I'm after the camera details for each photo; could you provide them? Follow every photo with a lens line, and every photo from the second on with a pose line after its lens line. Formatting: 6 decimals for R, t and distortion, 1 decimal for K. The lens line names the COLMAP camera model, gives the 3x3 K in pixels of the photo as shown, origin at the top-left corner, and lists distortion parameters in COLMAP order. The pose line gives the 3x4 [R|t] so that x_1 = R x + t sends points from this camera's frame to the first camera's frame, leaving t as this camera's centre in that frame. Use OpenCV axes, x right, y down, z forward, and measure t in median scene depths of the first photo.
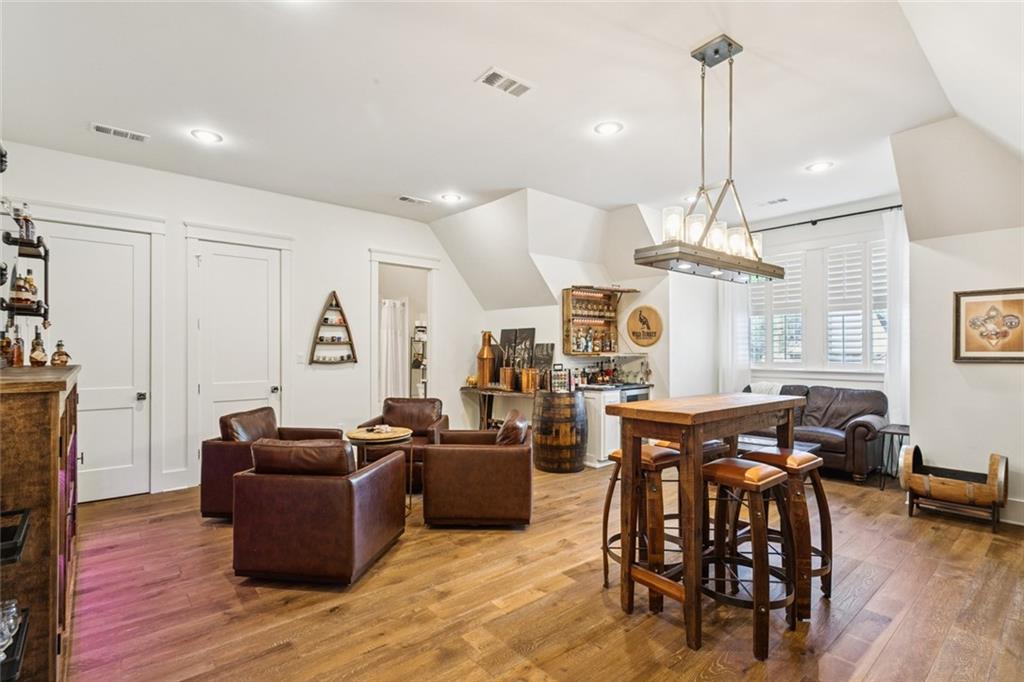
lens RADIAL K [[488.3, 0, 515.7], [0, 488.3, 350.6], [0, 0, 1]] dist [0.004717, 0.000028]
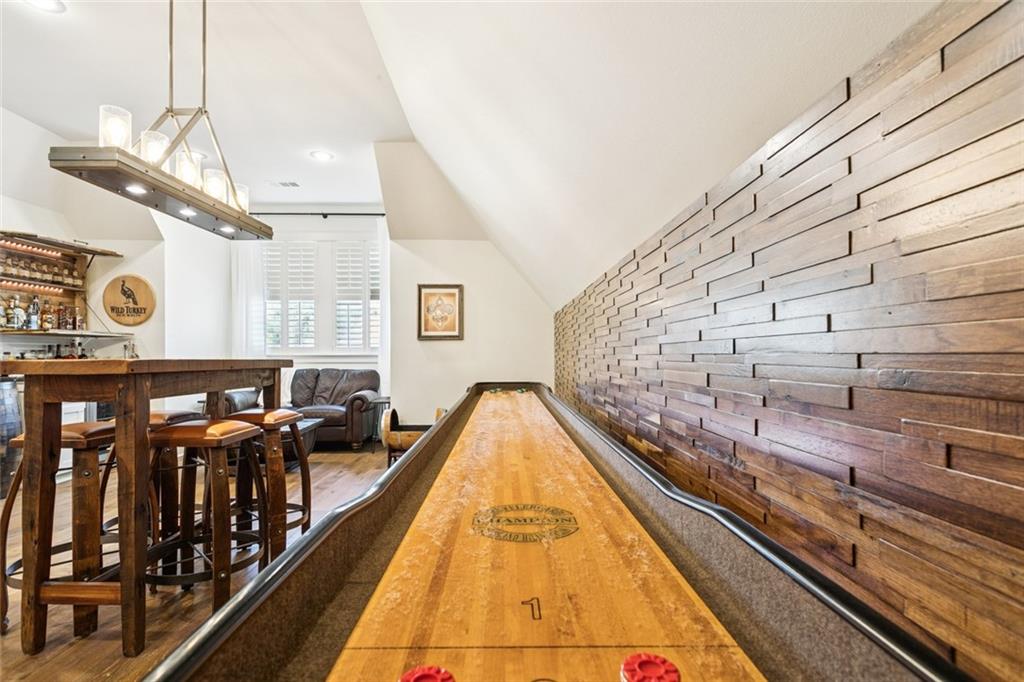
lens RADIAL K [[488.3, 0, 515.7], [0, 488.3, 350.6], [0, 0, 1]] dist [0.004717, 0.000028]
pose [[0.638346, 0.013284, 0.769635, 0.080031], [-0.003049, 0.999887, -0.014730, 0.067595], [-0.769743, 0.007056, 0.638314, -0.003203]]
